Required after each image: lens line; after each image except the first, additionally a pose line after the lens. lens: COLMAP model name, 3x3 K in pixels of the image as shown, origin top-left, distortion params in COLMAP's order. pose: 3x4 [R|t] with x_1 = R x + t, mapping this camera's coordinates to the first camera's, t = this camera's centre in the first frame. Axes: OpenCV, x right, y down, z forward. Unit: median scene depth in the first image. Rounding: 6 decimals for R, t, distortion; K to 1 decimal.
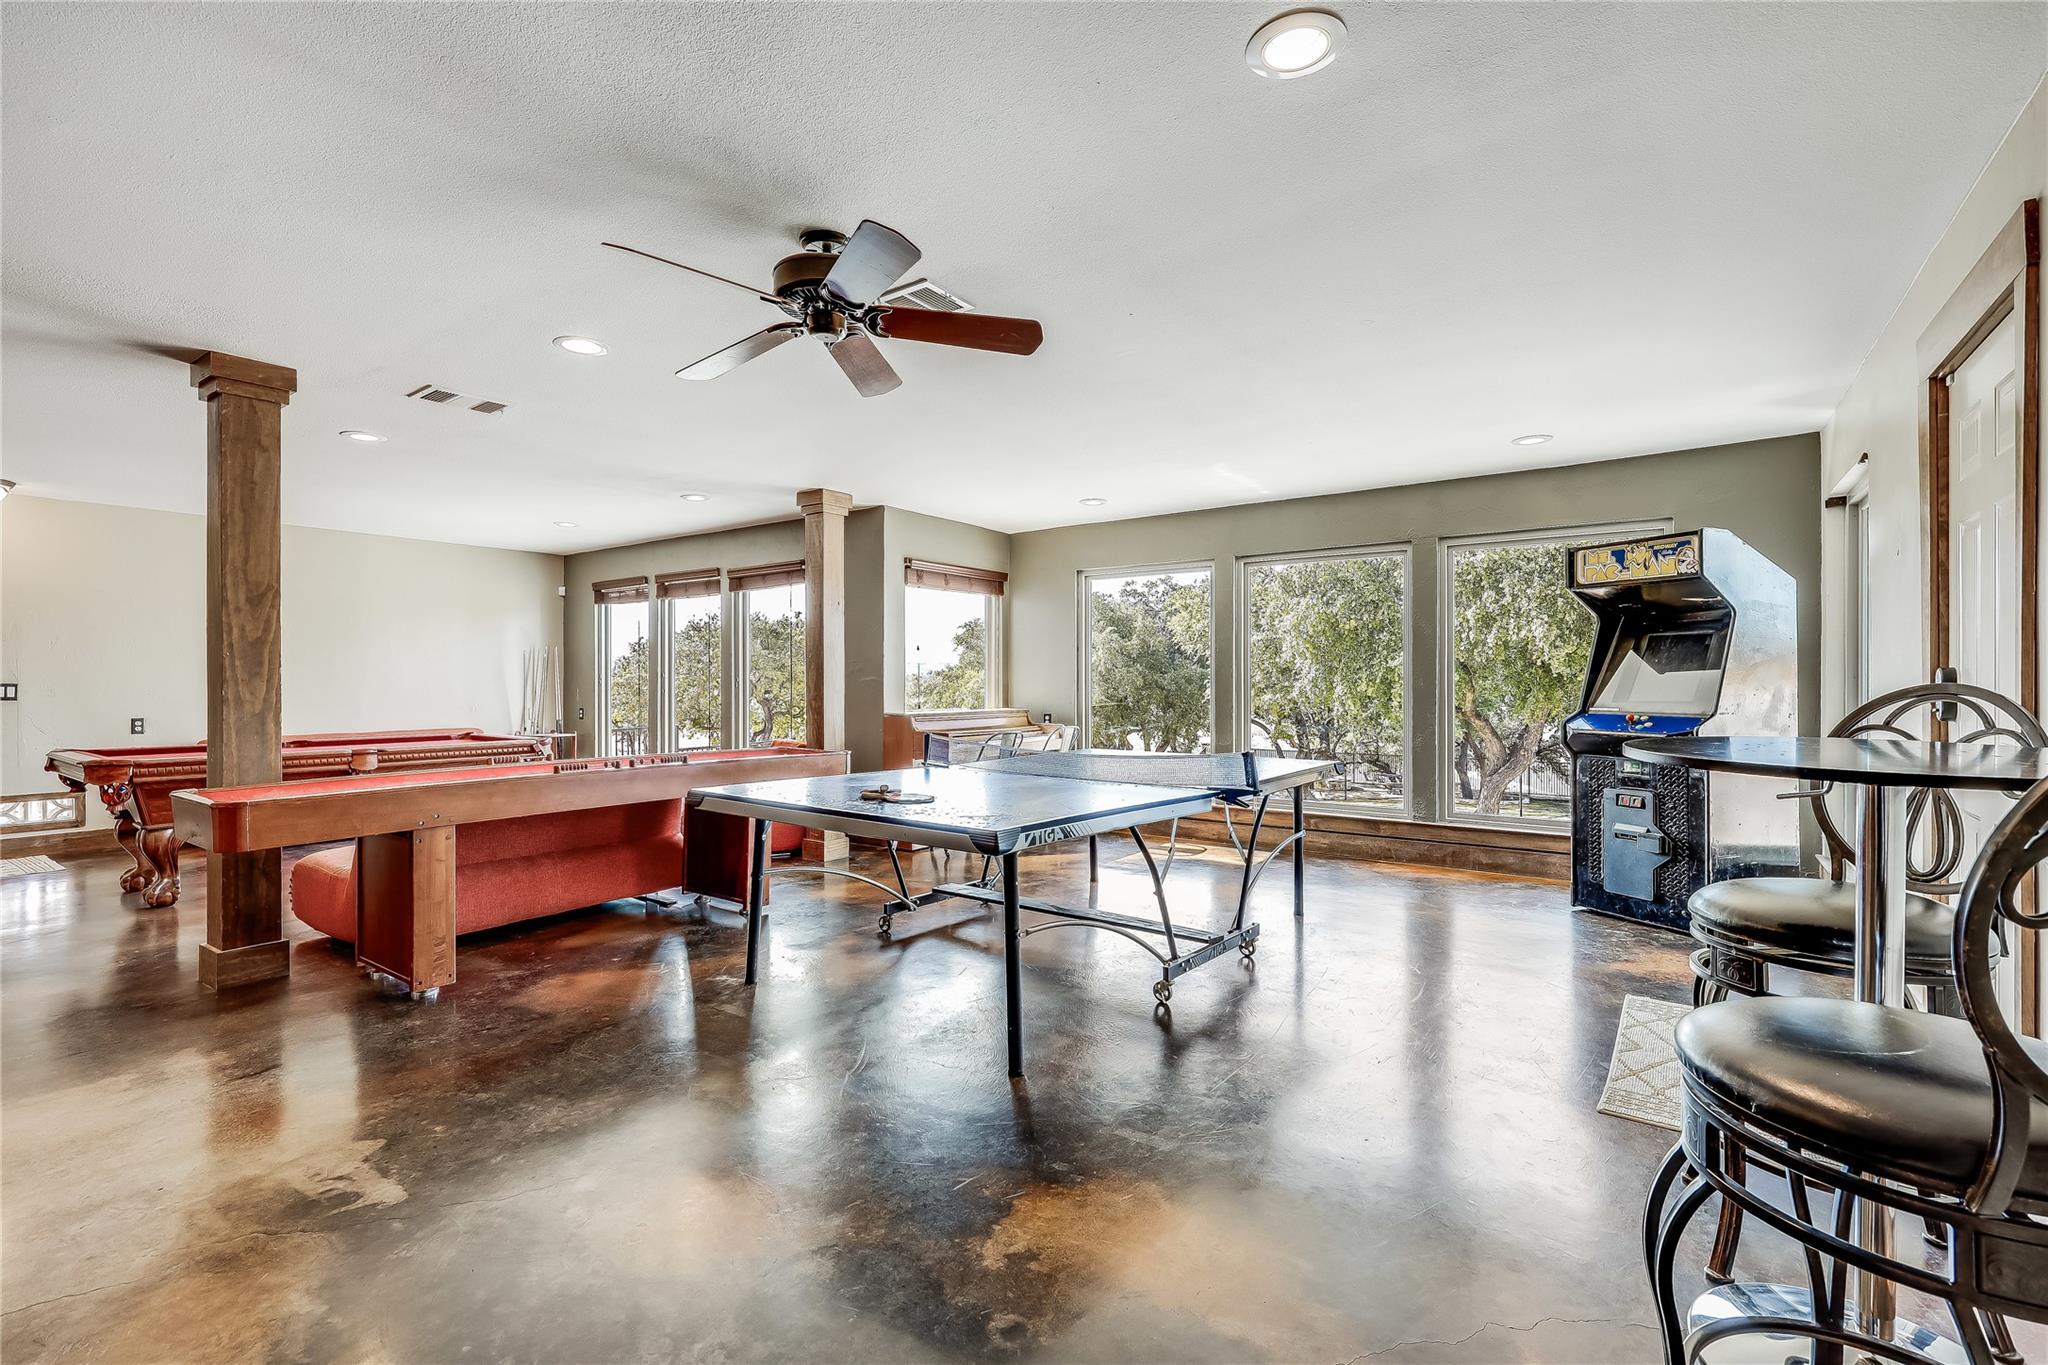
lens RADIAL K [[912.6, 0, 1007.3], [0, 912.6, 683.6], [0, 0, 1]] dist [0.001866, 0.000264]
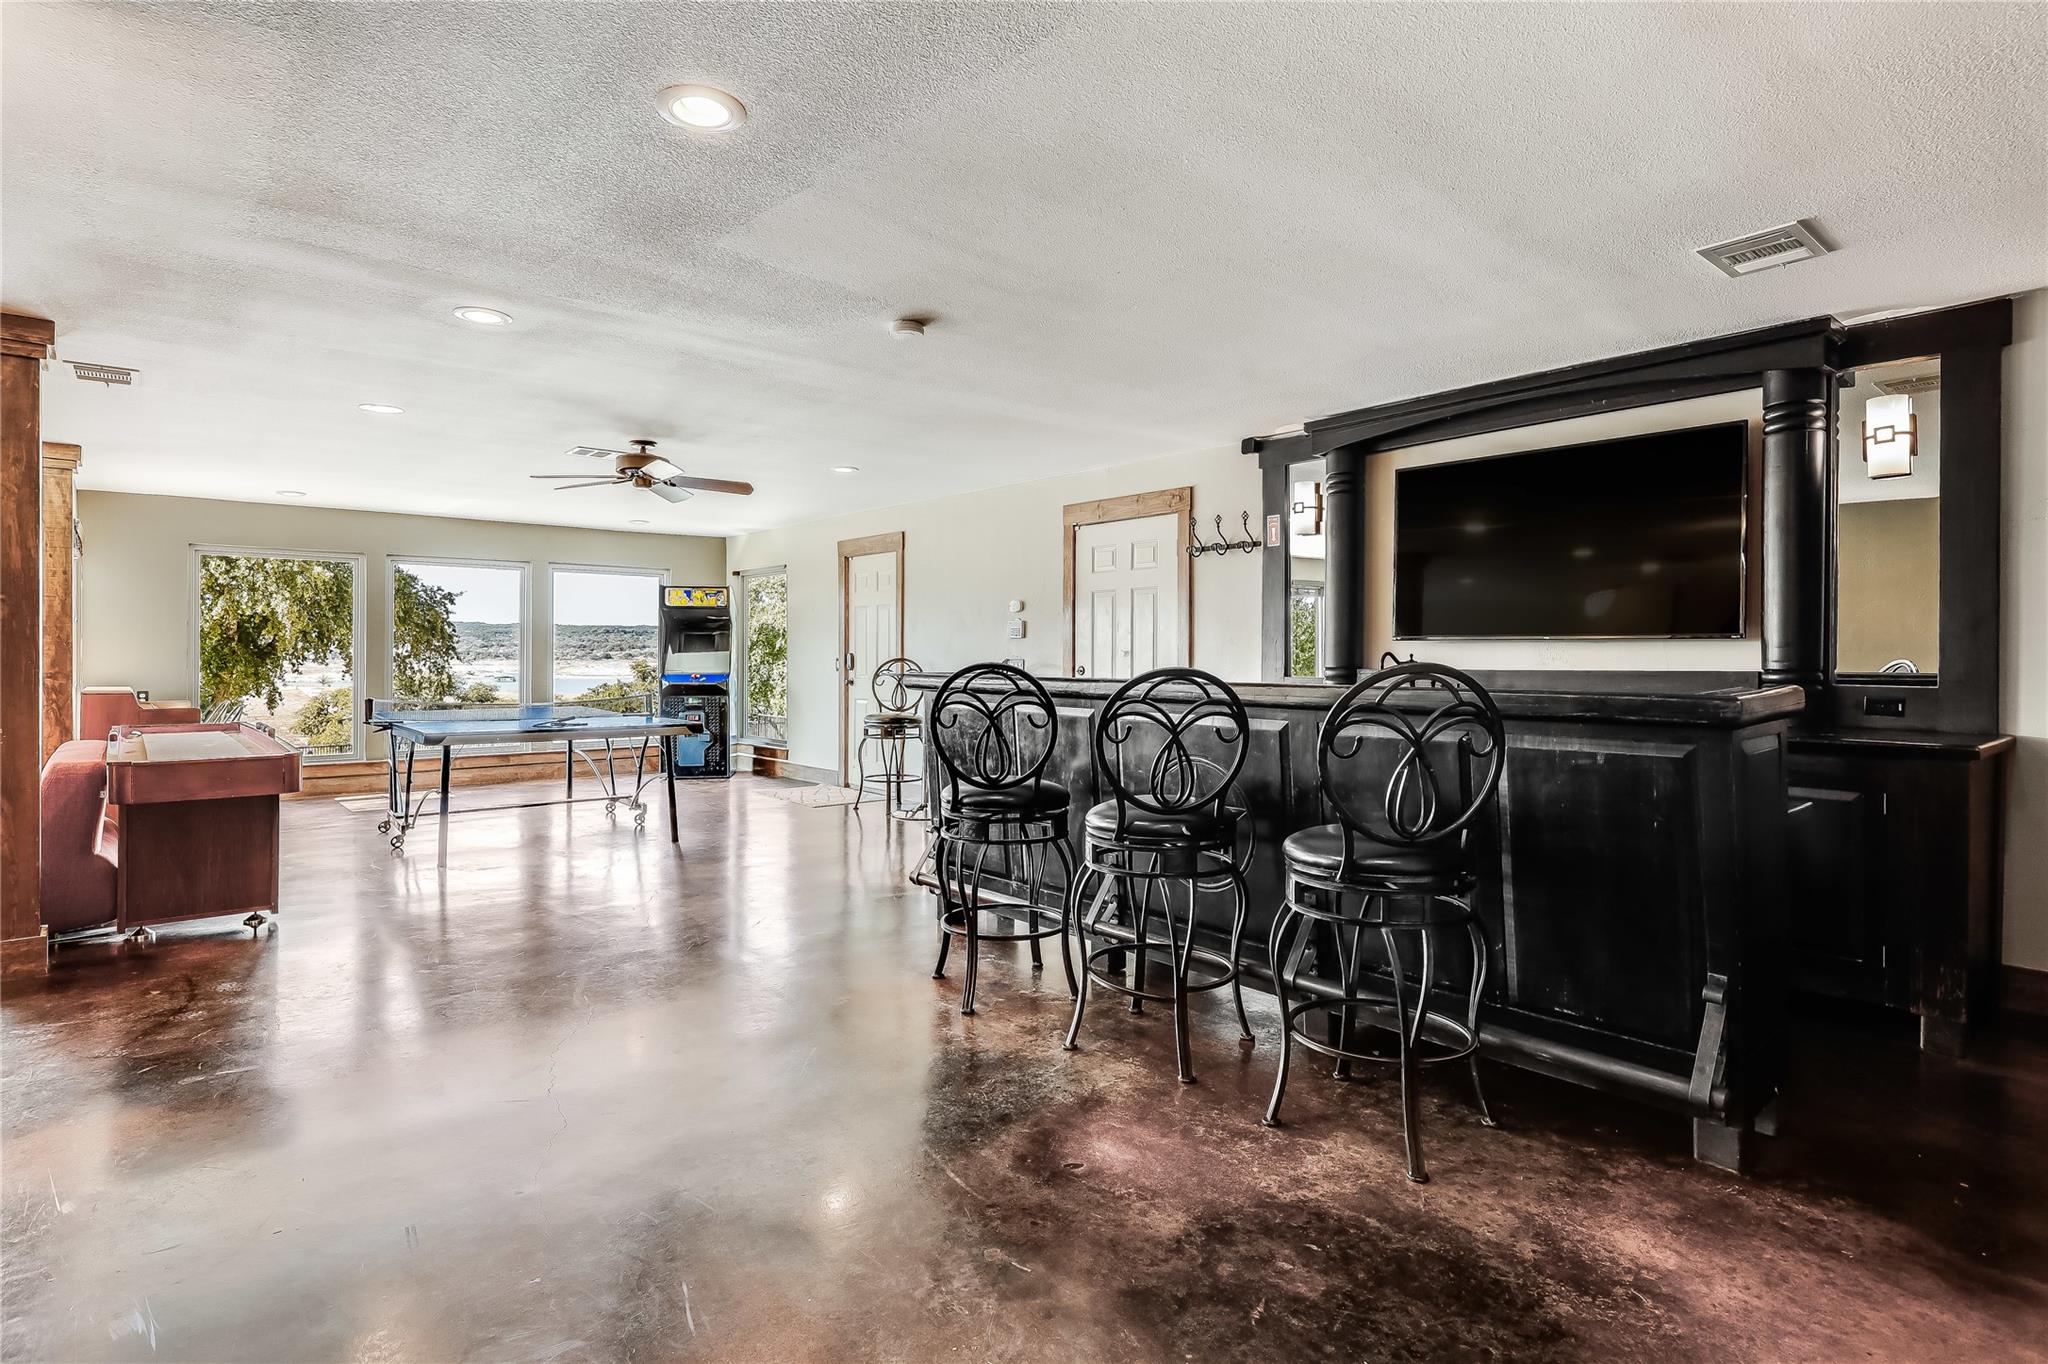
lens RADIAL K [[1036.7, 0, 1024.0], [0, 1036.7, 682.0], [0, 0, 1]] dist [0.002268, 0.000258]
pose [[0.223419, -0.020917, 0.974498, -1.290305], [-0.000043, 0.999770, 0.021469, 0.002200], [-0.974722, -0.004839, 0.223367, -0.188040]]
